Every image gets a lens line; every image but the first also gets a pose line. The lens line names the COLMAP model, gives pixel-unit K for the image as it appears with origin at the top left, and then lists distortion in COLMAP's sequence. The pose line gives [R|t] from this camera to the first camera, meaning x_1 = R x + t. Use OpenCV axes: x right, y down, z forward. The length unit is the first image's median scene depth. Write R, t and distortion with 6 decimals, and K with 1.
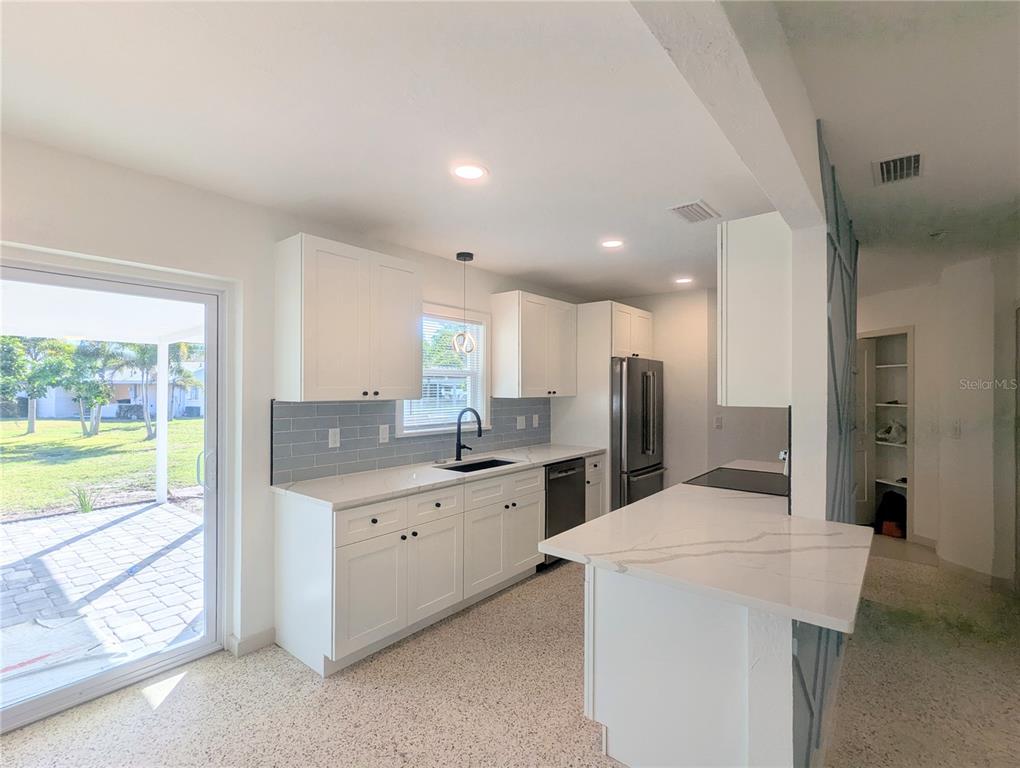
lens RADIAL K [[486.6, 0, 511.1], [0, 486.6, 388.8], [0, 0, 1]] dist [0.003254, 0.000564]
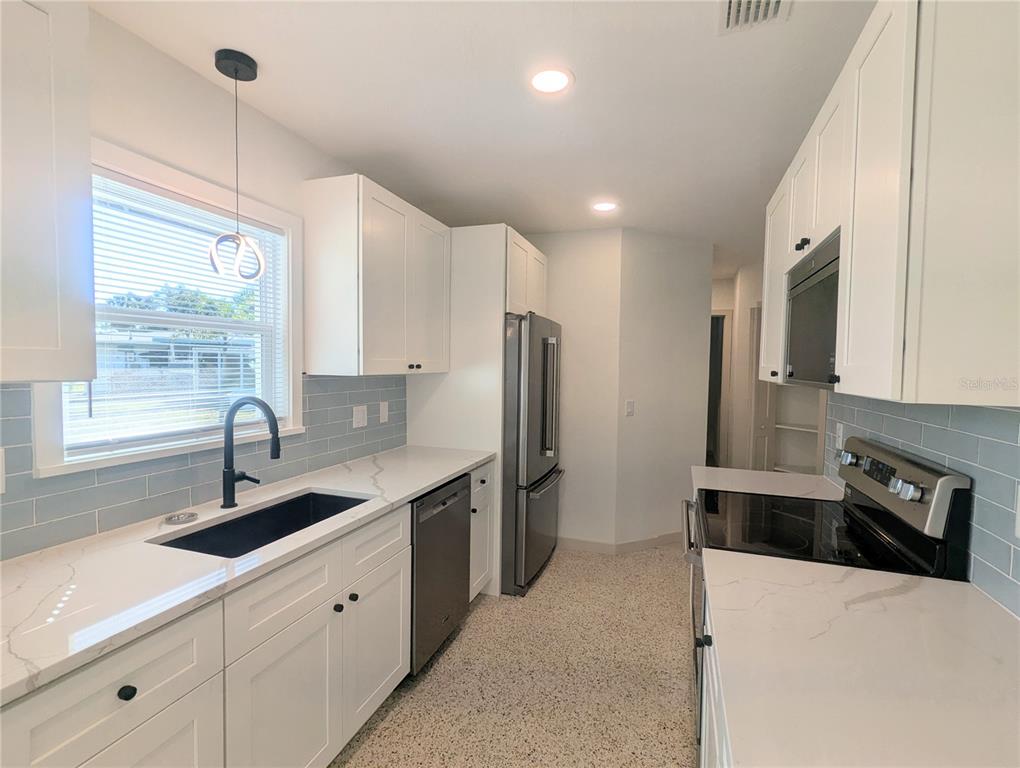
lens RADIAL K [[486.6, 0, 511.1], [0, 486.6, 388.8], [0, 0, 1]] dist [0.003254, 0.000564]
pose [[0.940453, -0.005365, 0.339882, -0.009503], [-0.012171, 0.998703, 0.049441, 0.005013], [-0.339706, -0.050634, 0.939168, 0.462419]]
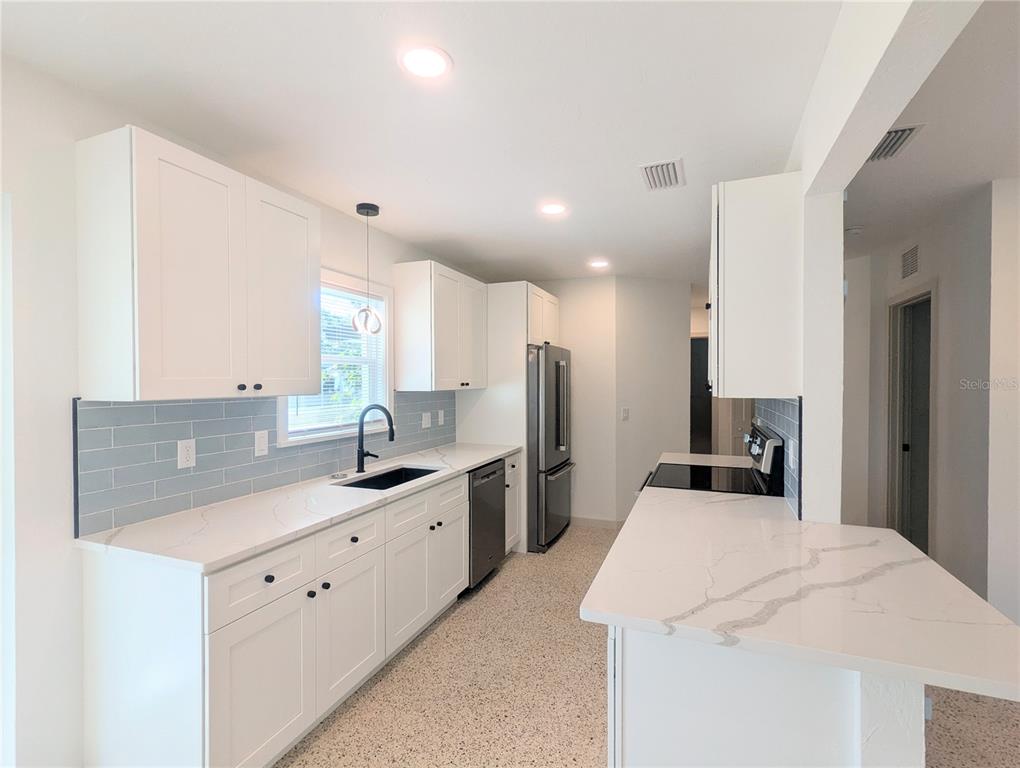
lens RADIAL K [[486.6, 0, 511.1], [0, 486.6, 388.8], [0, 0, 1]] dist [0.003254, 0.000564]
pose [[0.954493, -0.009940, 0.298069, -0.109436], [0.005165, 0.999845, 0.016804, 0.001908], [-0.298190, -0.014500, 0.954396, 0.183884]]
